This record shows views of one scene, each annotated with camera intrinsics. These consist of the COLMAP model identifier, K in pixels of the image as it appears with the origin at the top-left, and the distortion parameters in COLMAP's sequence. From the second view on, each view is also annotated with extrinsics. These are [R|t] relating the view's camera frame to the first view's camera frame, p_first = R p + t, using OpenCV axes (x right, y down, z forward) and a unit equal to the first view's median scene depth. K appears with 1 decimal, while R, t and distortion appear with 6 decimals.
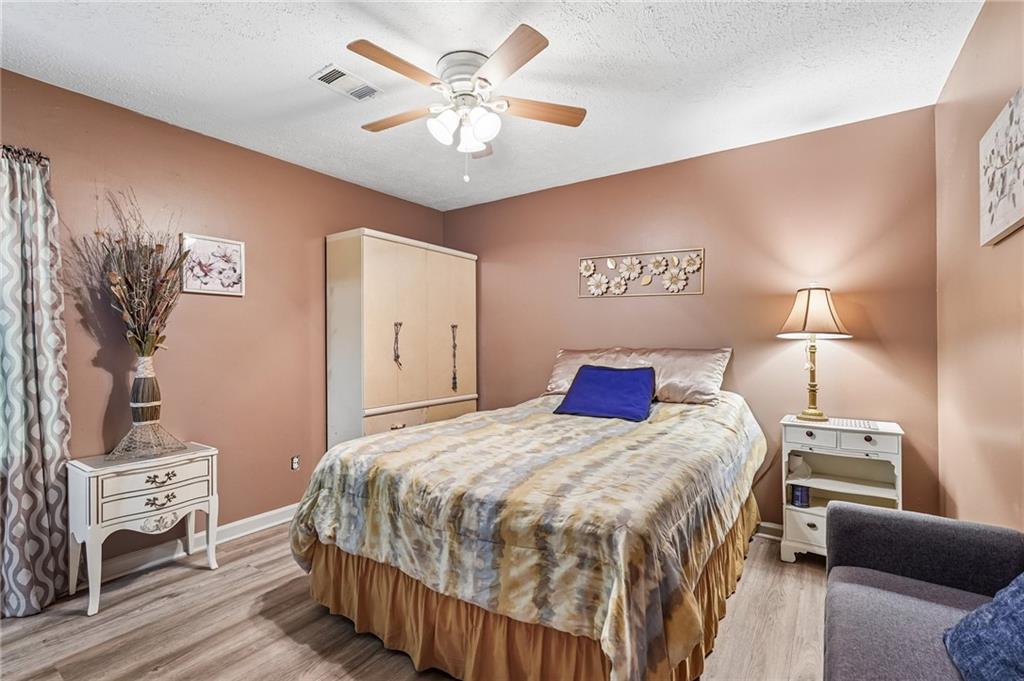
lens RADIAL K [[466.6, 0, 513.7], [0, 466.6, 341.0], [0, 0, 1]] dist [-0.010793, 0.007775]
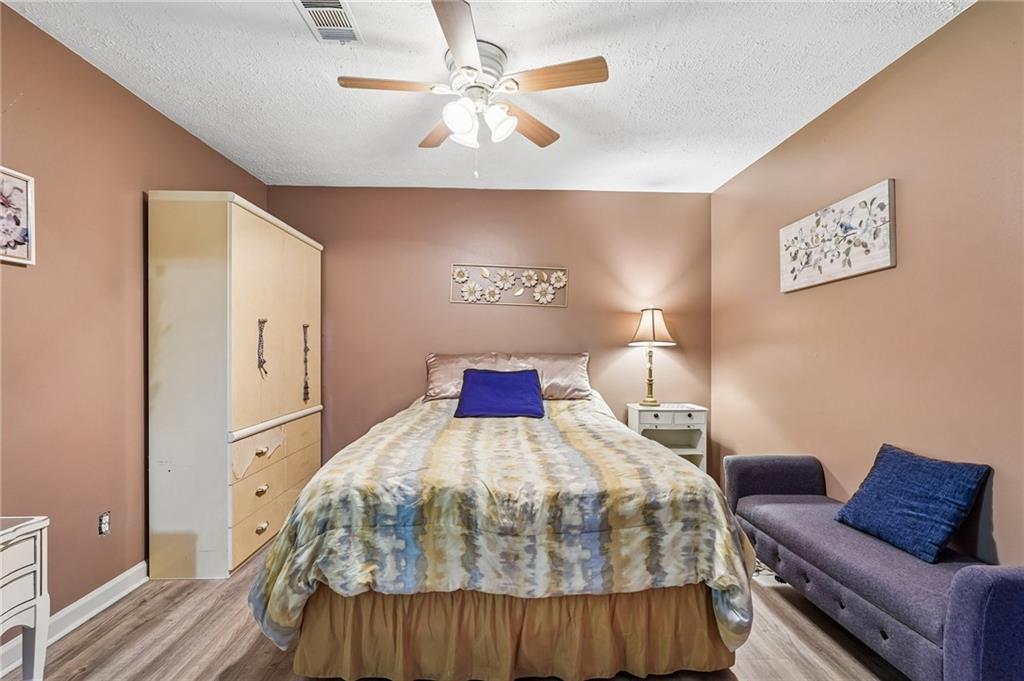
lens RADIAL K [[466.6, 0, 516.9], [0, 466.6, 349.6], [0, 0, 1]] dist [-0.010793, 0.007775]
pose [[0.802214, 0.006837, 0.596998, -0.505602], [-0.011374, 0.999928, 0.003833, 0.004761], [-0.596929, -0.009865, 0.802234, 0.148577]]
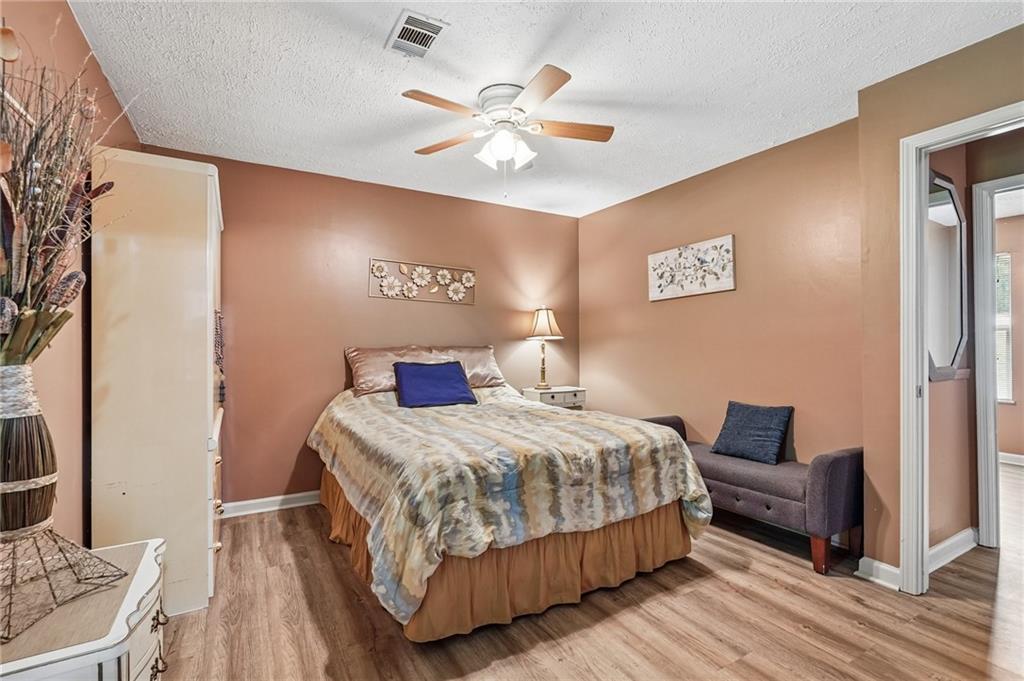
lens RADIAL K [[466.6, 0, 514.6], [0, 466.6, 341.6], [0, 0, 1]] dist [-0.010793, 0.007775]
pose [[0.423364, 0.006549, 0.905936, -0.933564], [-0.006482, 0.999970, -0.004200, 0.010291], [-0.905937, -0.004094, 0.423394, 0.415824]]
